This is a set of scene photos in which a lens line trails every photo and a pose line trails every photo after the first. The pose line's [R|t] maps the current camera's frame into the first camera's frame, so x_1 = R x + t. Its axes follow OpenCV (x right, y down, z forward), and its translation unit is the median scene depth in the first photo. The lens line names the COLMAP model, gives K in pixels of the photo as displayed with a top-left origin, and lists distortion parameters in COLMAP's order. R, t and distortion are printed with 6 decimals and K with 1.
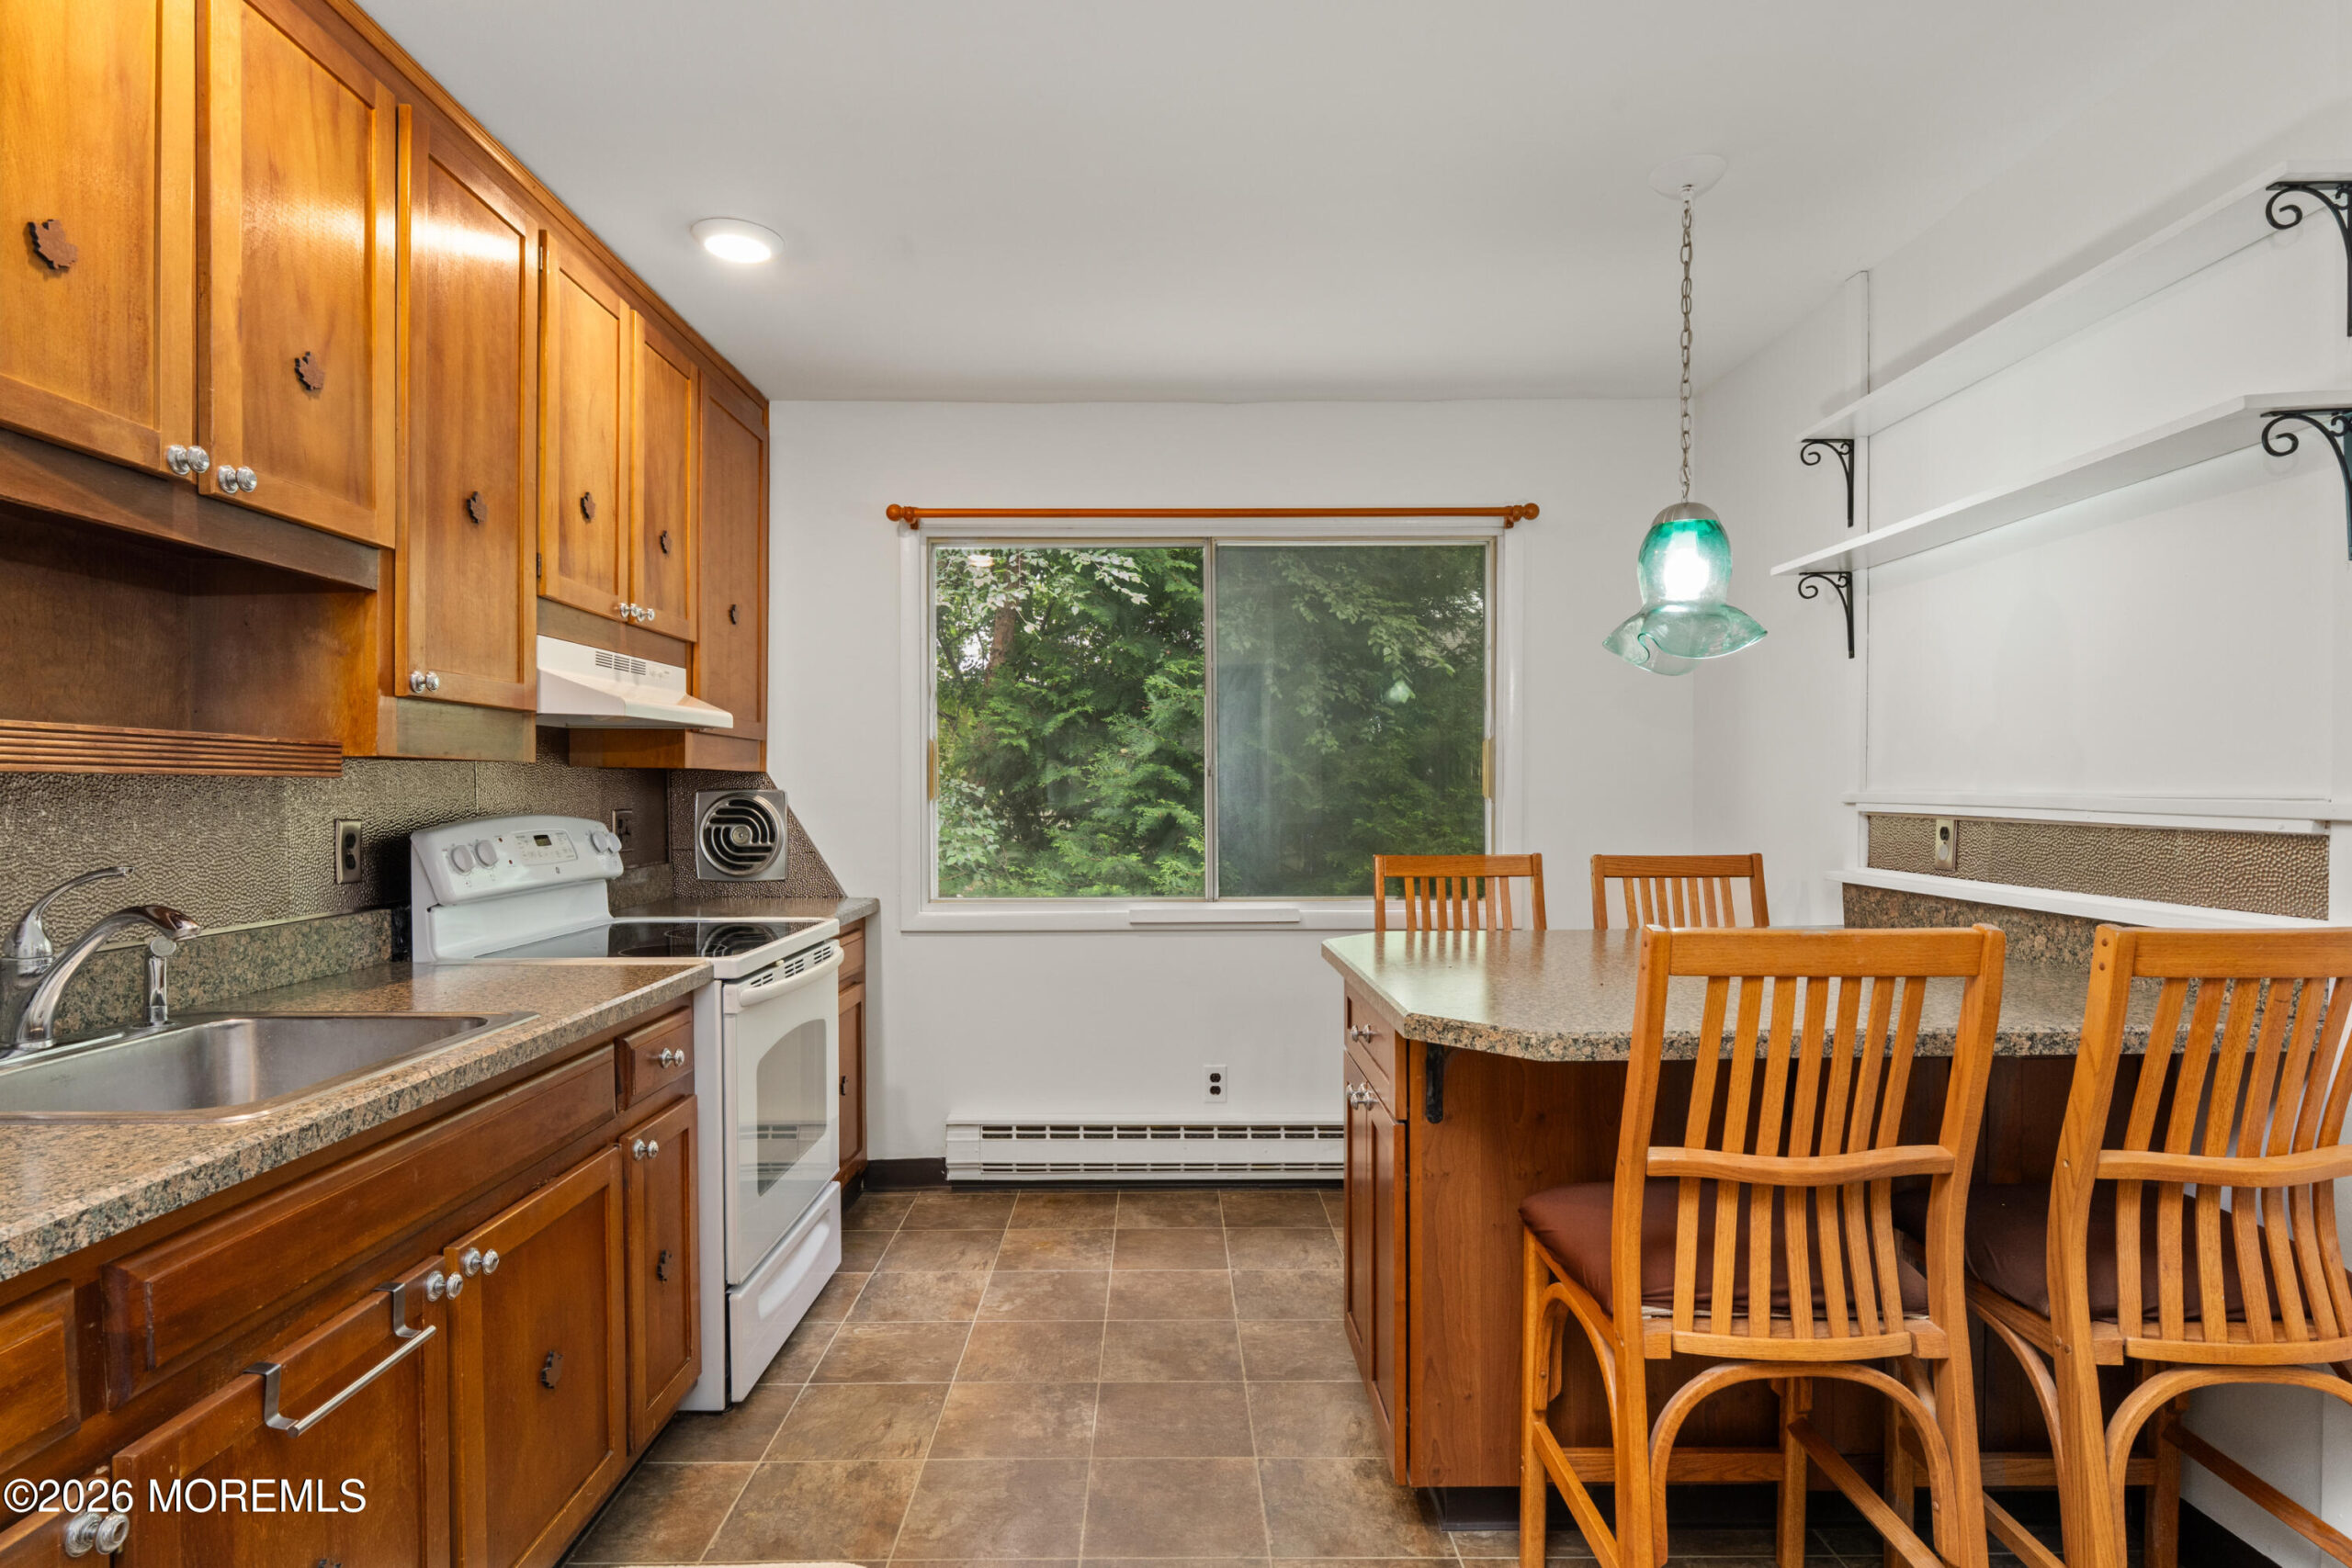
lens RADIAL K [[1265.6, 0, 1151.8], [0, 1265.6, 810.9], [0, 0, 1]] dist [-0.005207, 0.004065]
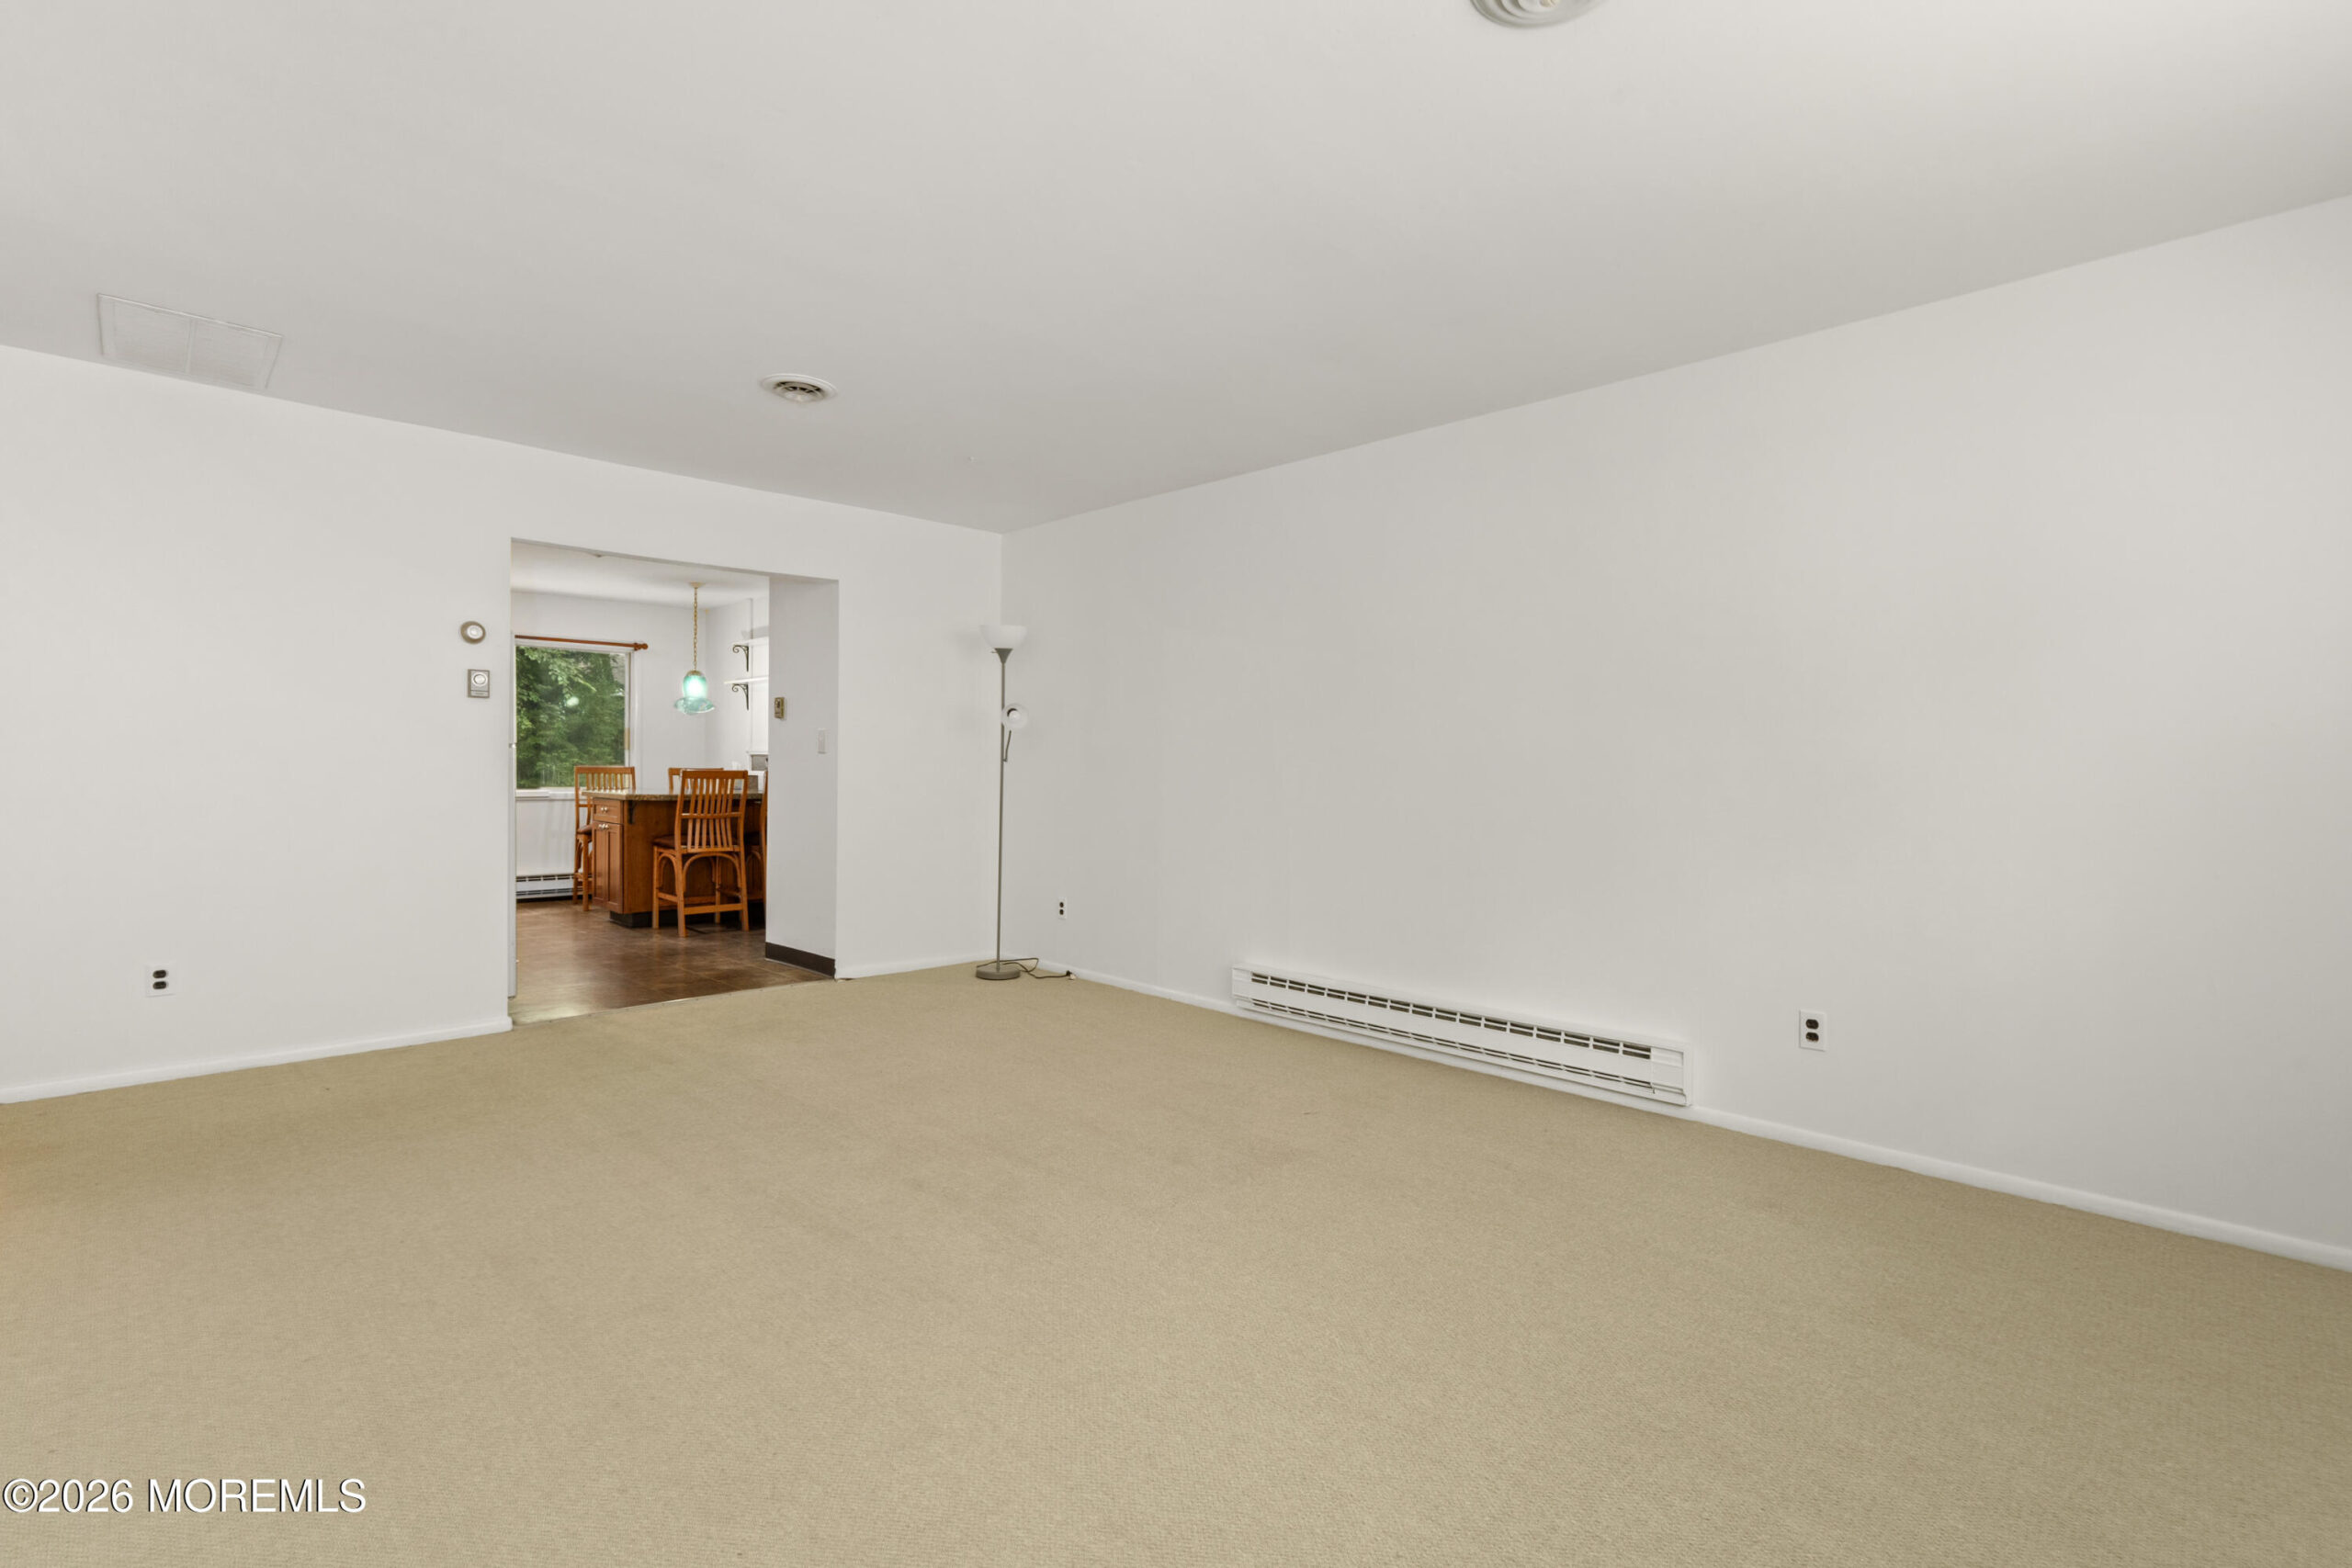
lens RADIAL K [[1069.0, 0, 1190.9], [0, 1069.0, 791.8], [0, 0, 1]] dist [-0.005790, 0.001698]
pose [[0.701052, -0.005859, 0.713086, -0.583648], [-0.003349, 0.999928, 0.011509, 0.055627], [-0.713102, -0.010456, 0.700982, -1.640405]]
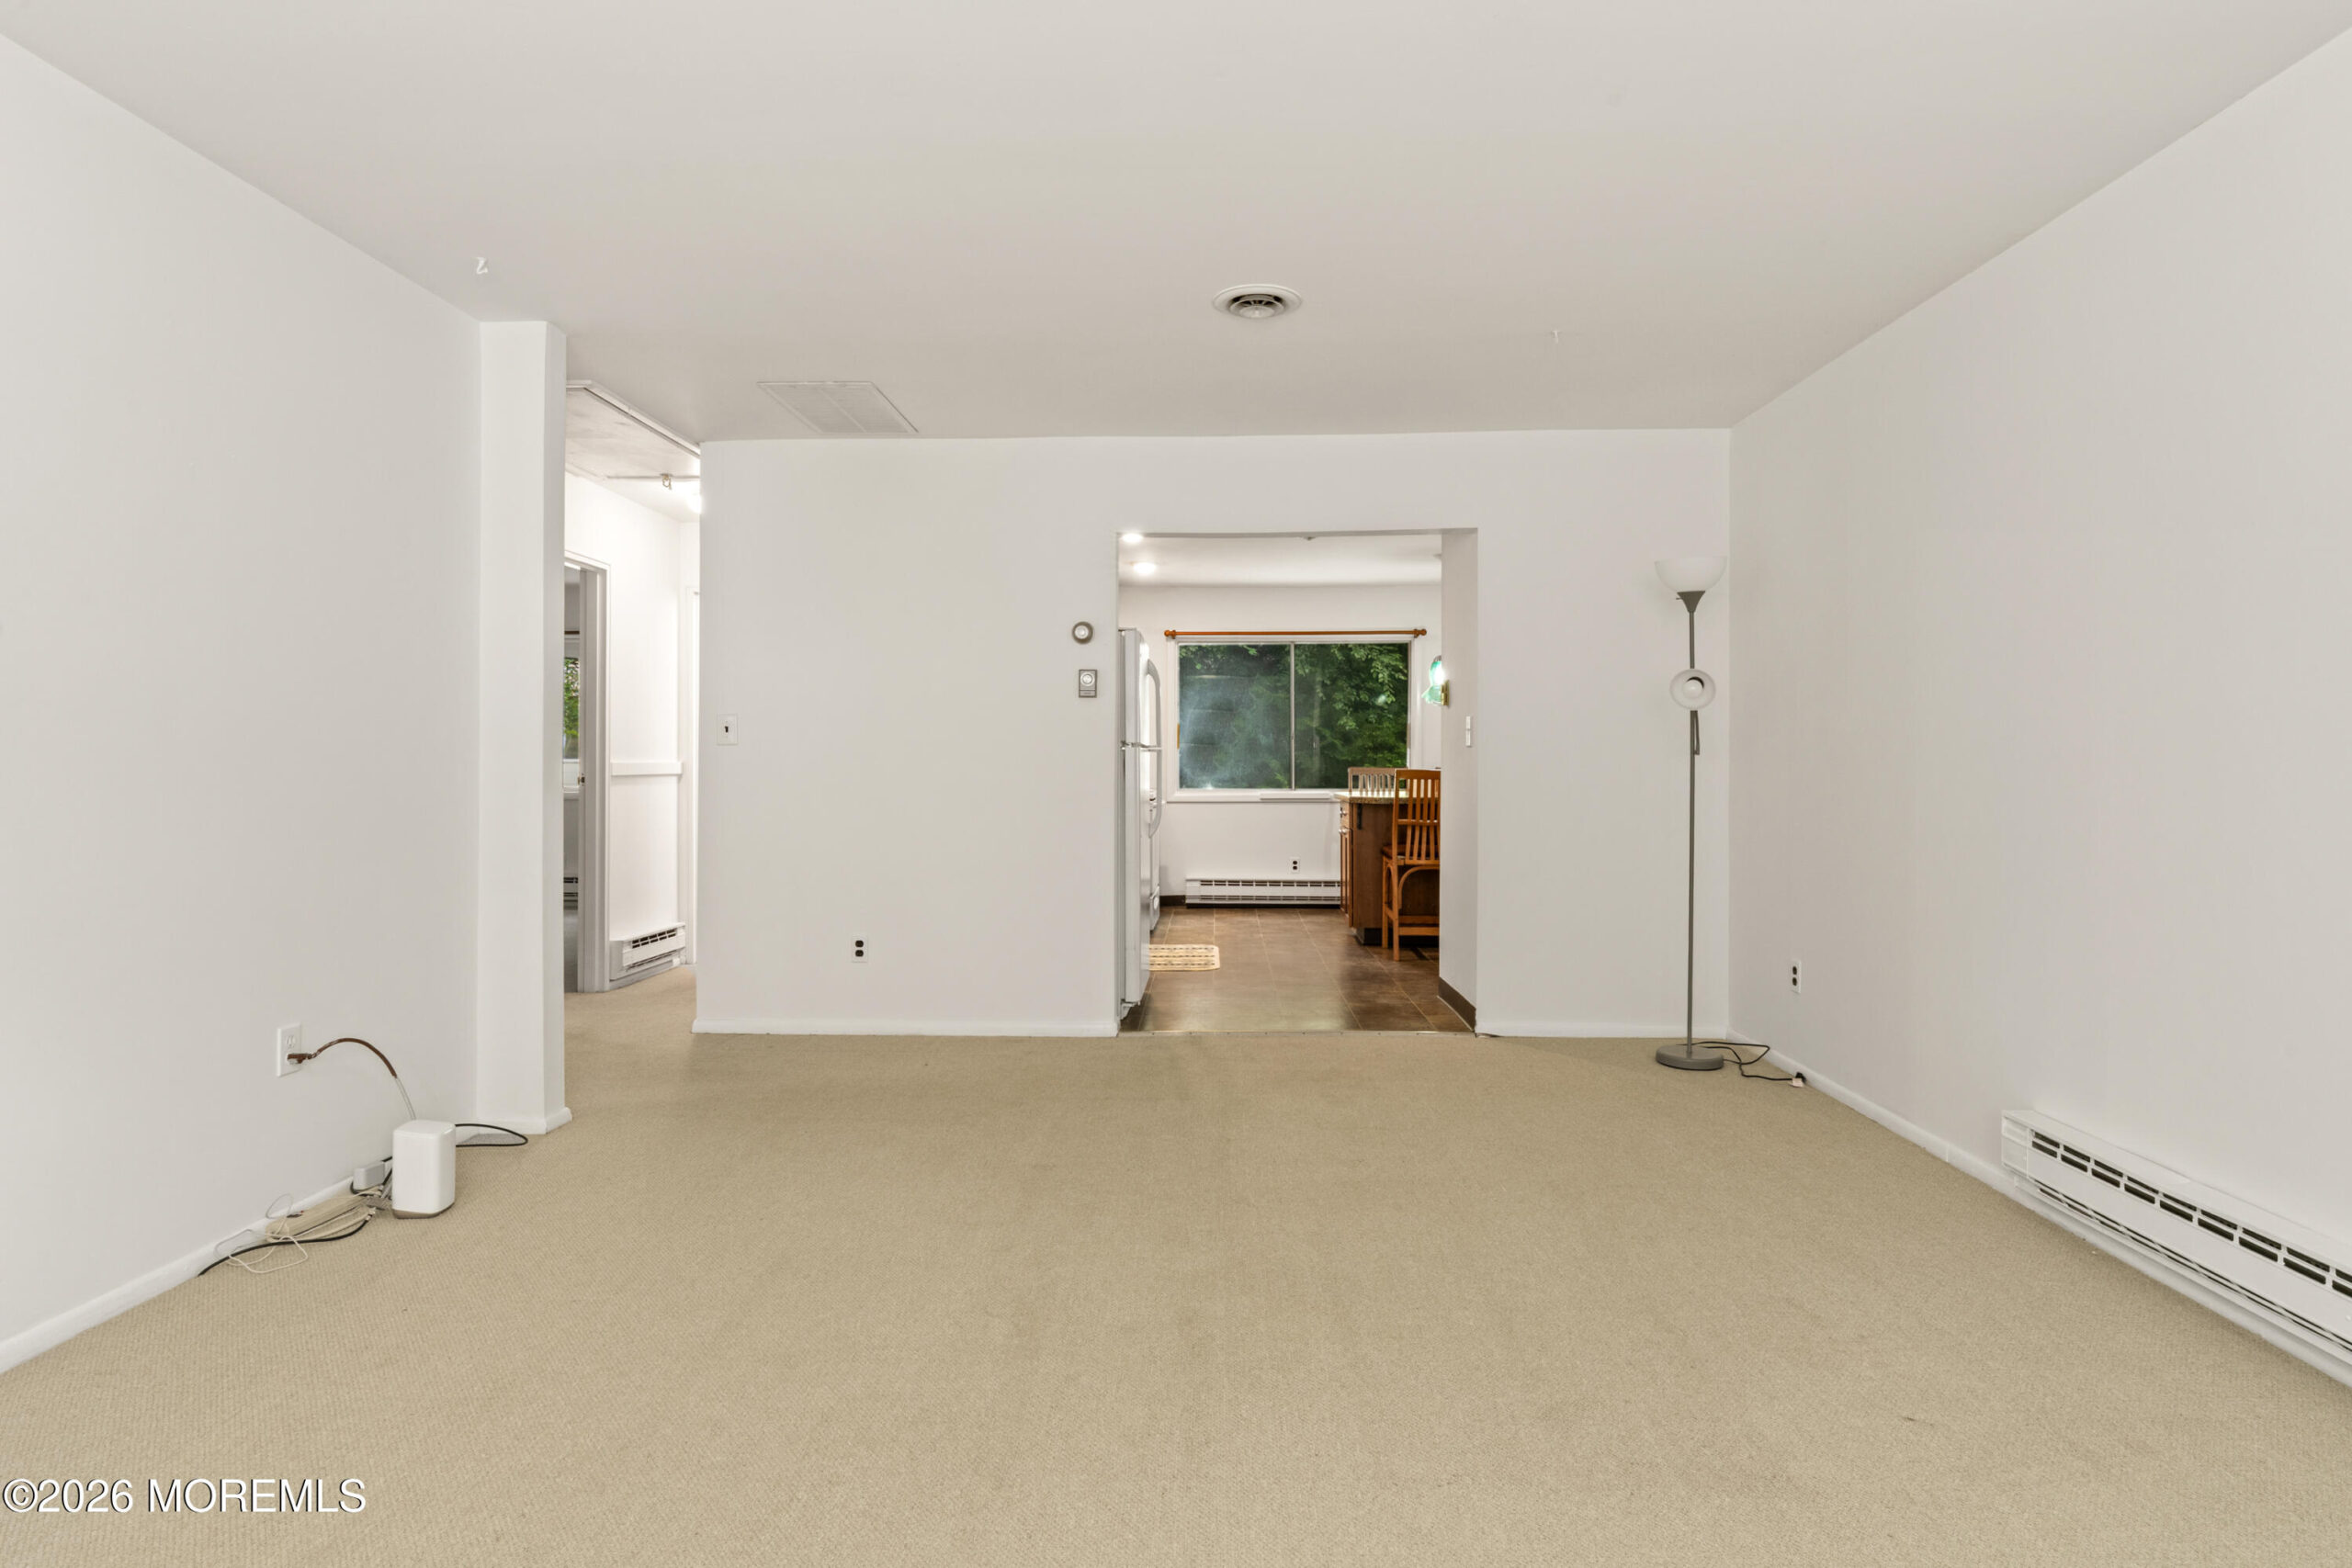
lens RADIAL K [[1265.6, 0, 1162.4], [0, 1265.6, 766.8], [0, 0, 1]] dist [-0.005207, 0.004065]
pose [[0.999420, 0.003281, -0.033902, -0.140127], [-0.003610, 0.999947, -0.009646, 0.057855], [0.033868, 0.009762, 0.999379, -1.648028]]
